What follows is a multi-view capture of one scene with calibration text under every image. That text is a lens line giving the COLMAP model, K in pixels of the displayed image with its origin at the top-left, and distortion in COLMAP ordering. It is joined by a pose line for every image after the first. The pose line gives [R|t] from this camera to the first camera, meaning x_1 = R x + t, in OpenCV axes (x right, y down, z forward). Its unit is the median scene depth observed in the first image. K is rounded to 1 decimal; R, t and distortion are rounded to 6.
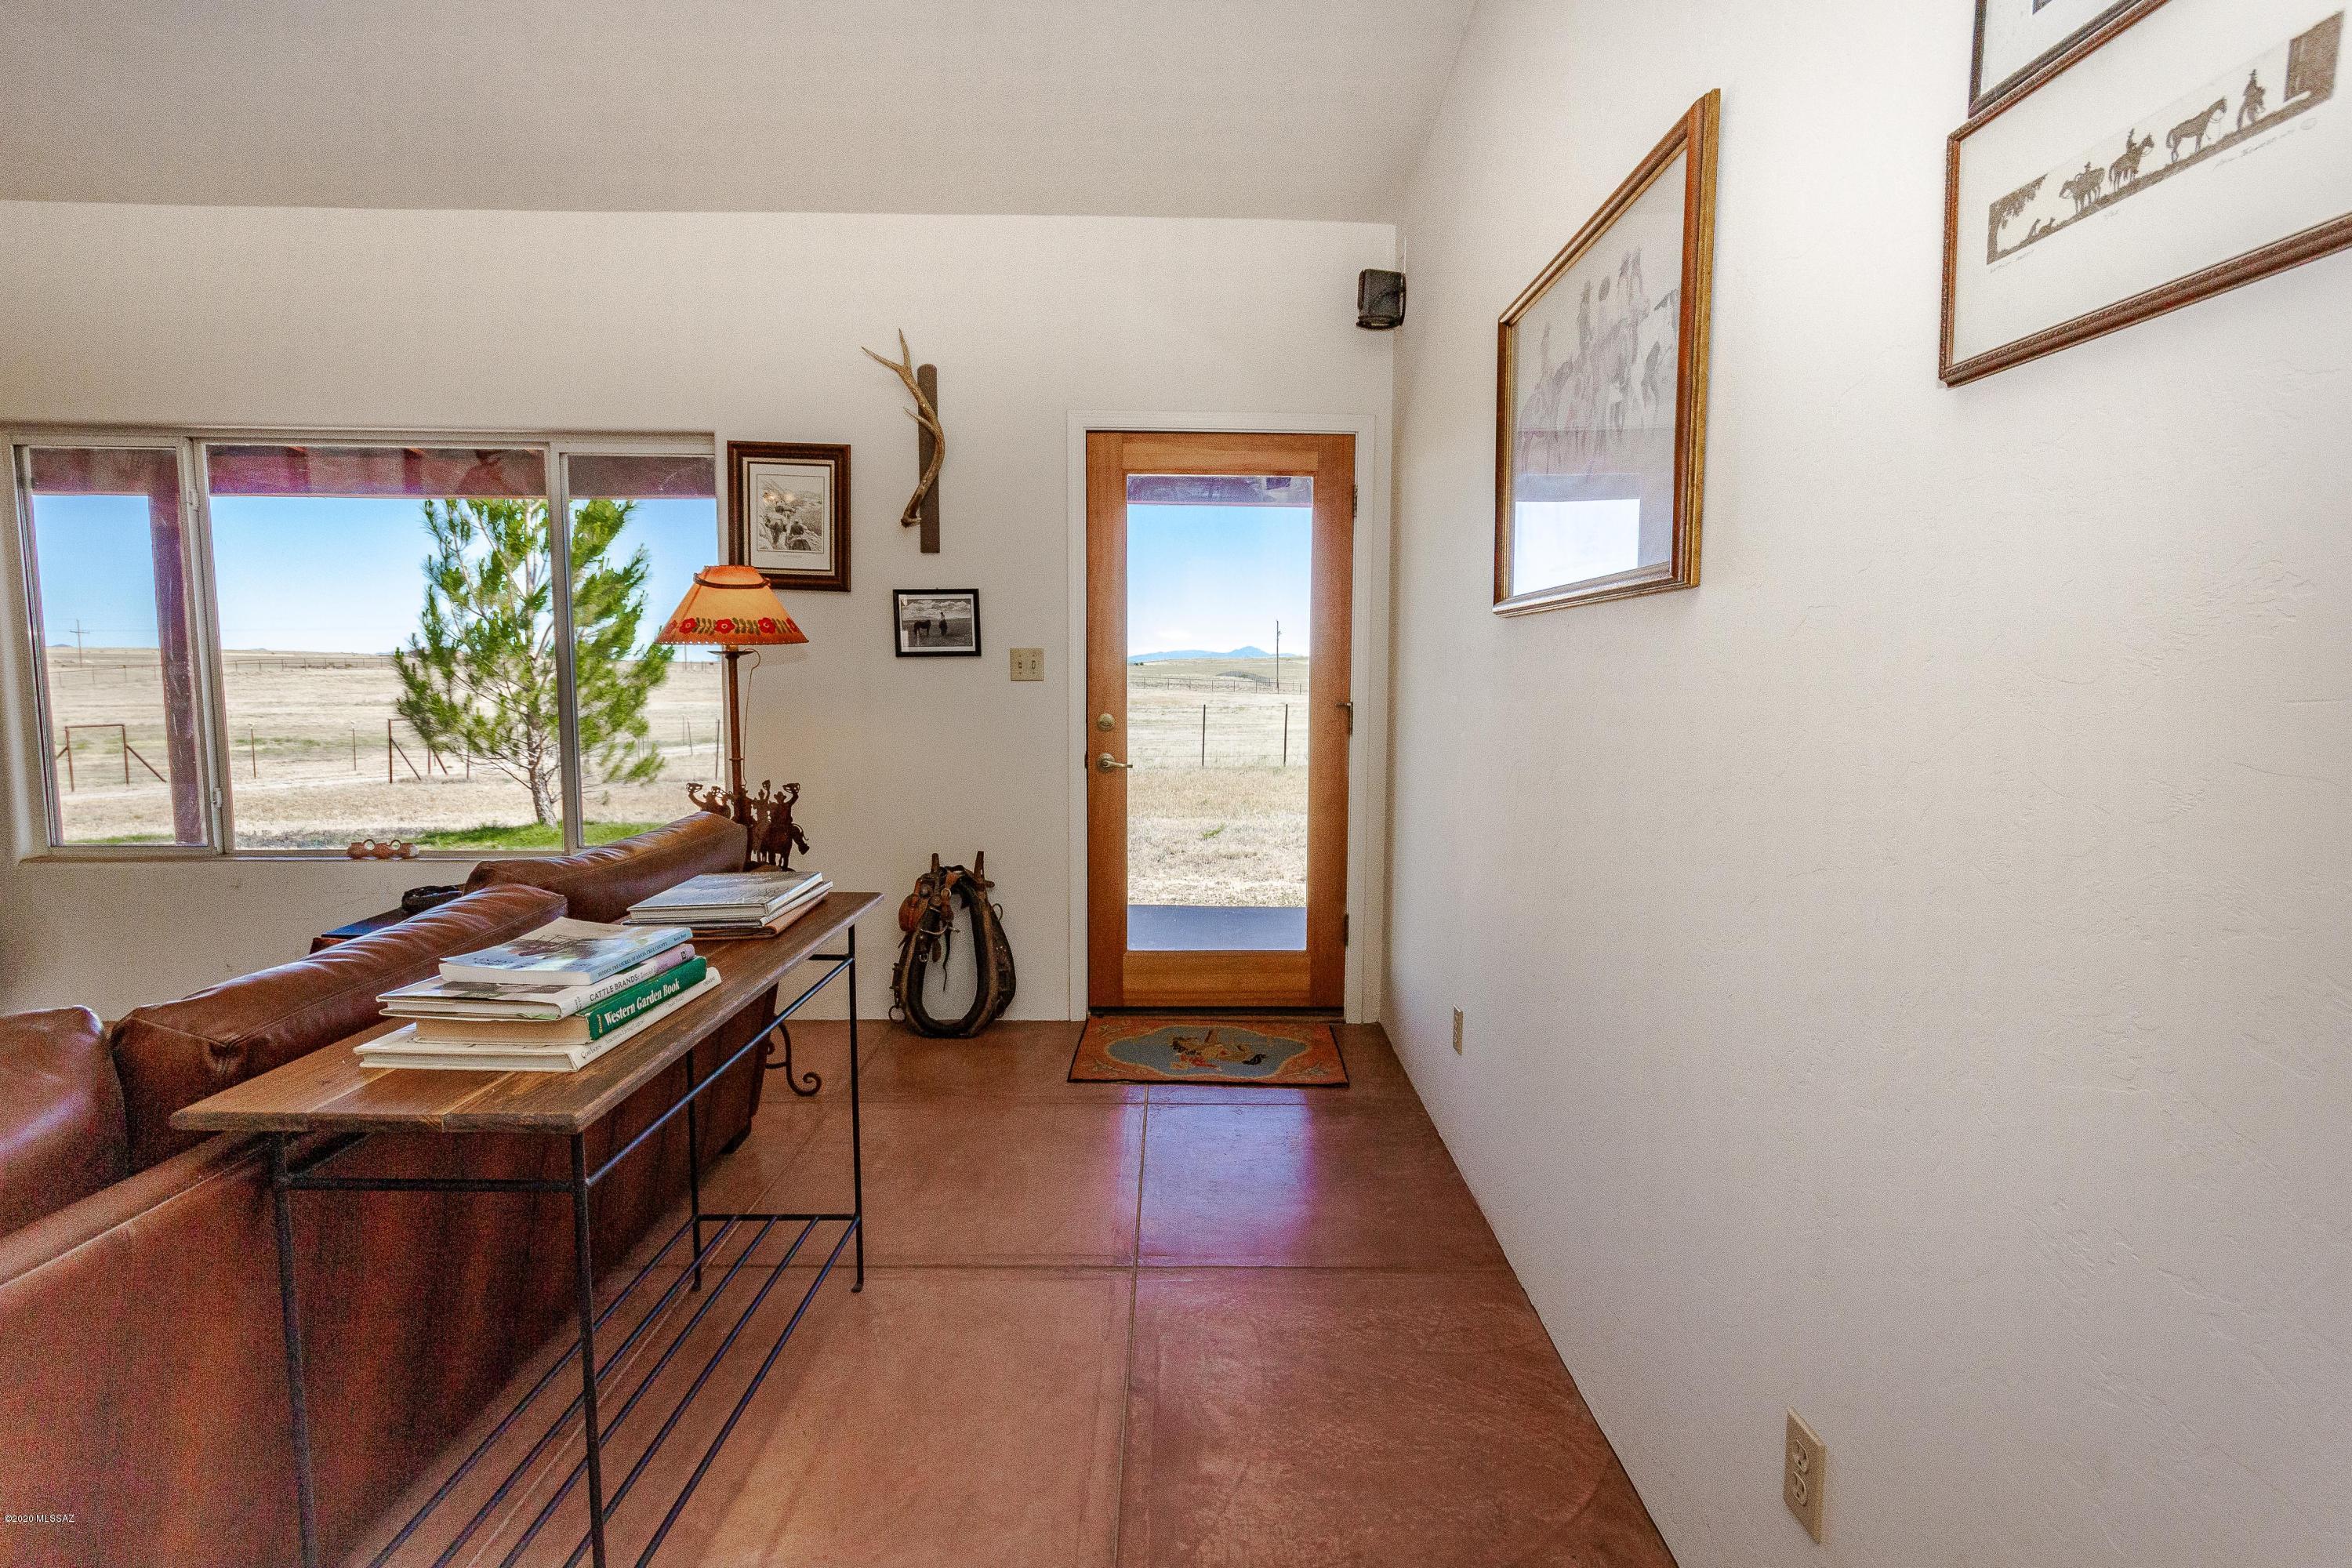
lens RADIAL K [[1184.7, 0, 1176.0], [0, 1184.7, 784.0], [0, 0, 1]] dist [0.003307, 0.017723]
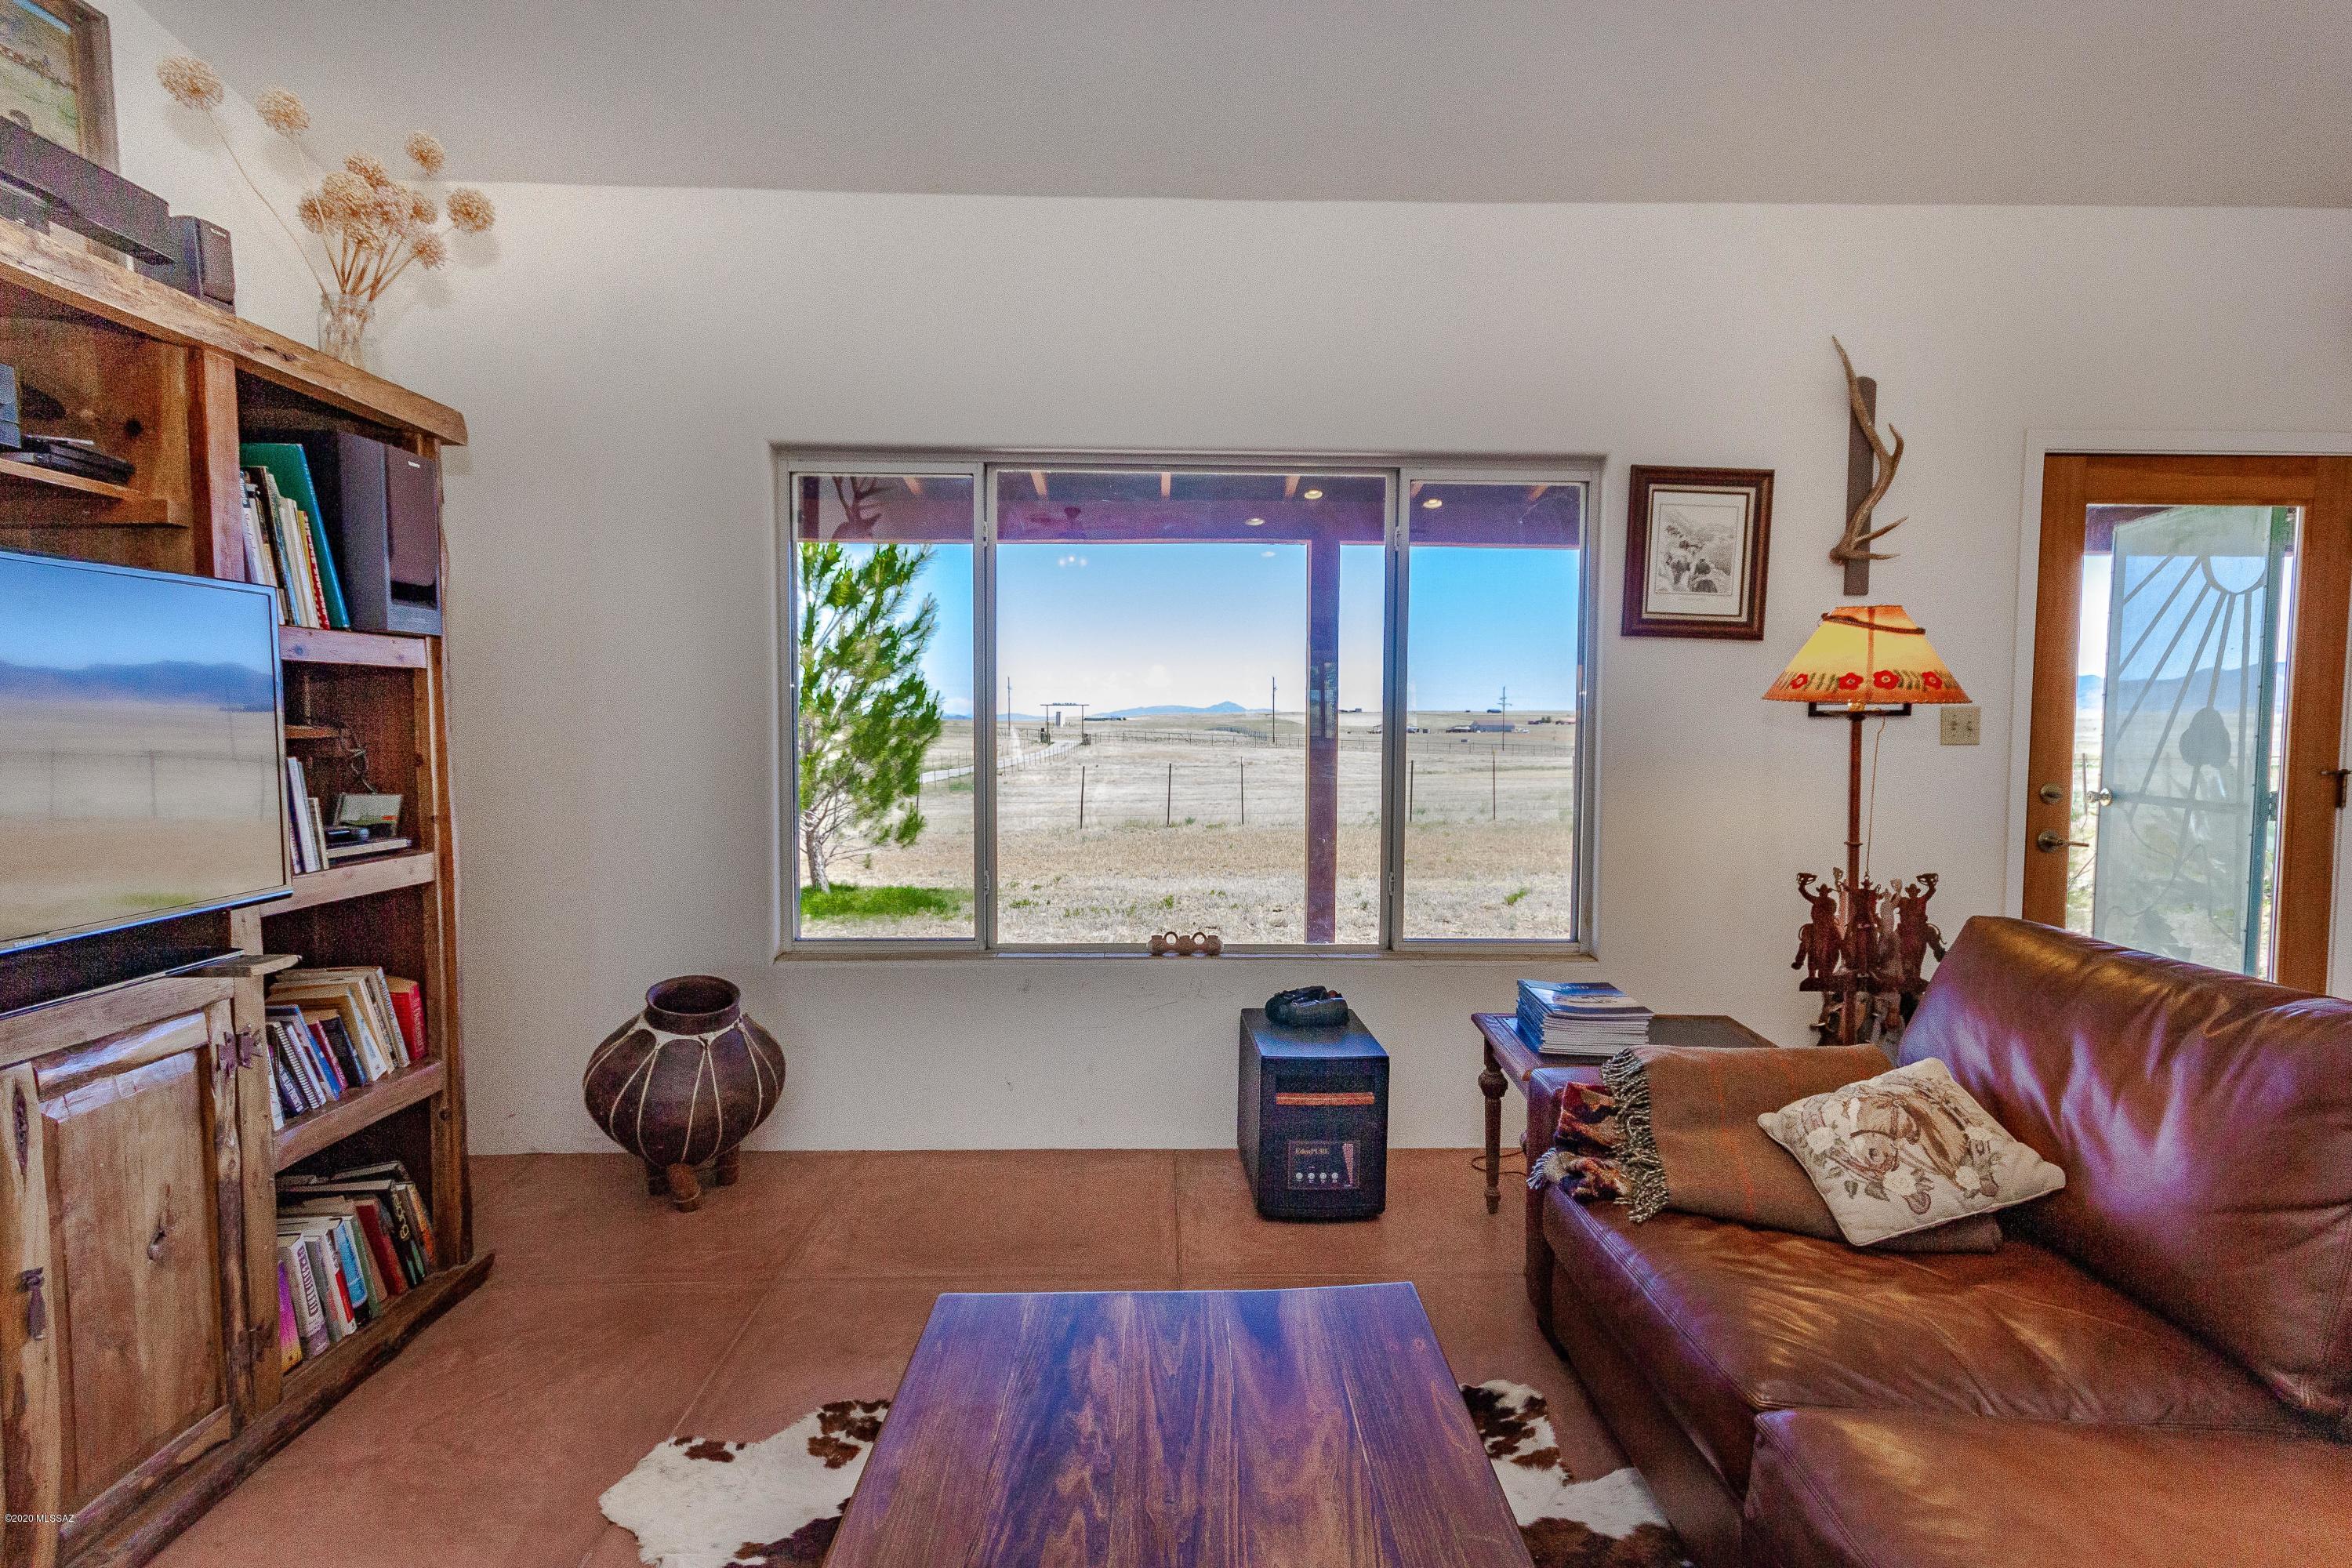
lens RADIAL K [[1154.3, 0, 1176.0], [0, 1154.3, 784.0], [0, 0, 1]] dist [0.017783, 0.000237]
pose [[0.999736, -0.001266, 0.022935, -0.277273], [0.002293, 0.998993, -0.044807, -0.008829], [-0.022855, 0.044848, 0.998732, 0.070193]]
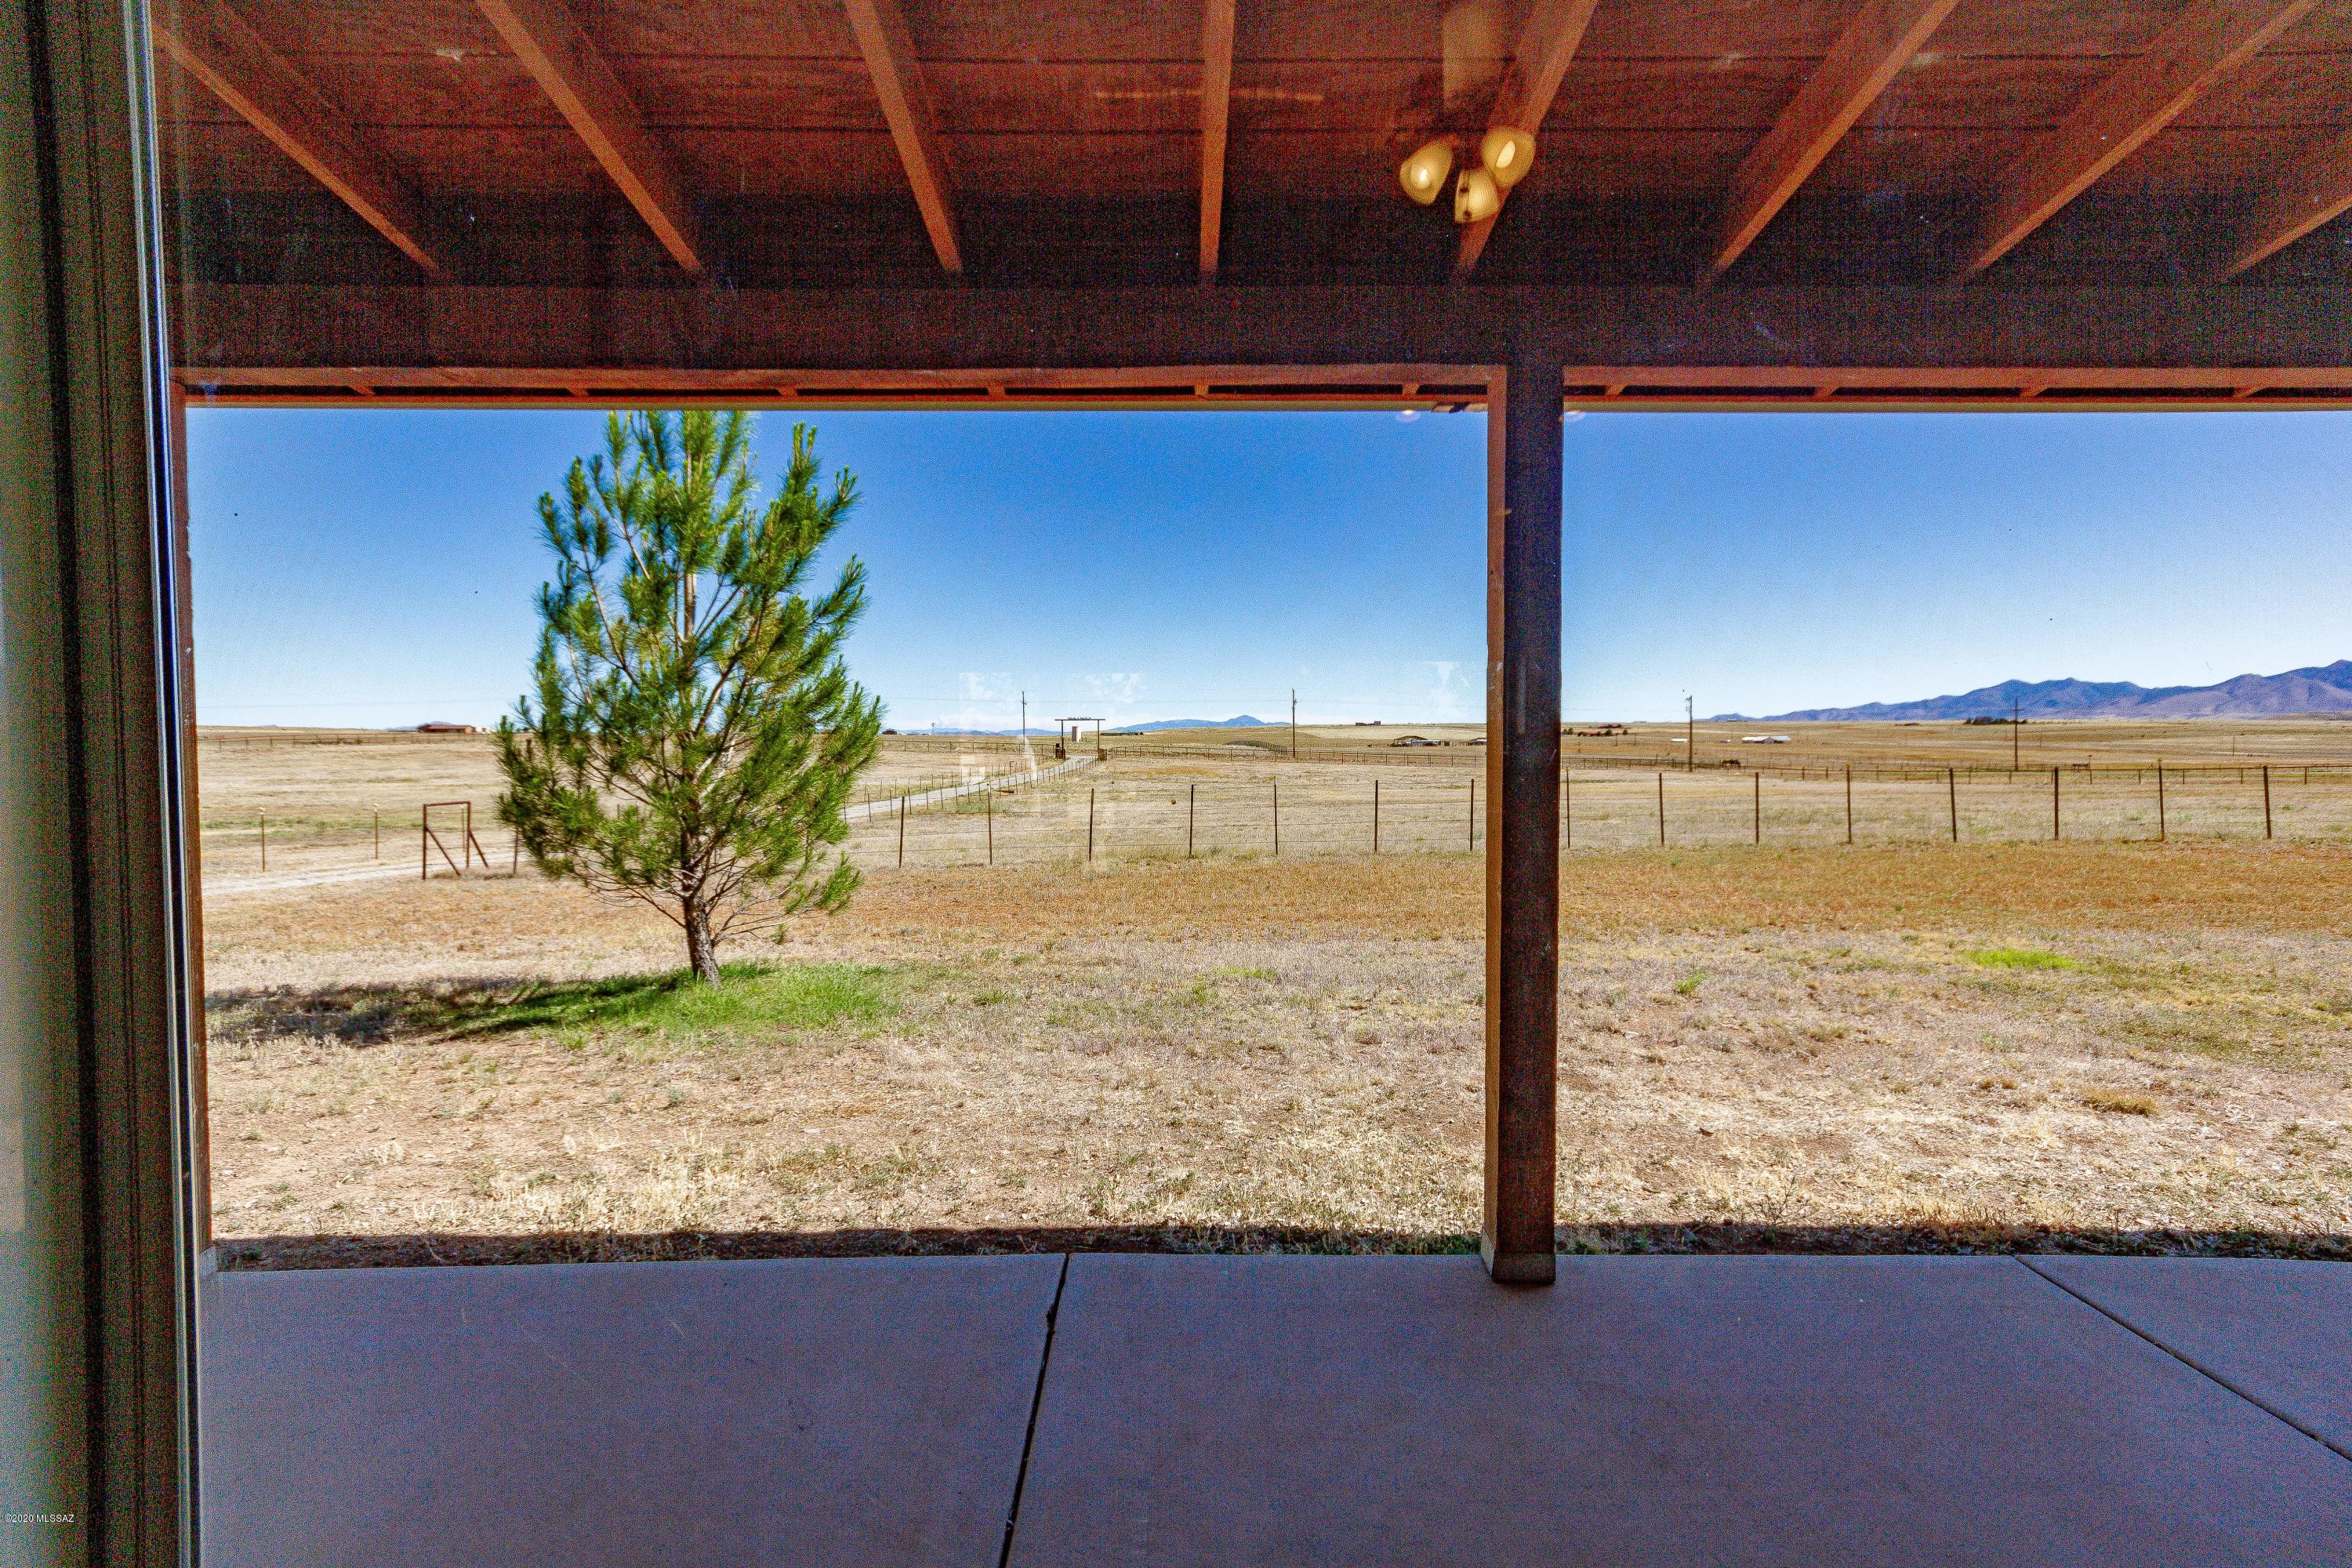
lens RADIAL K [[1154.3, 0, 1176.0], [0, 1154.3, 784.0], [0, 0, 1]] dist [0.017783, 0.000237]
pose [[0.999941, -0.007451, 0.007884, -0.279571], [0.007890, 0.998333, -0.057182, -0.037380], [-0.007445, 0.057241, 0.998333, 0.350805]]
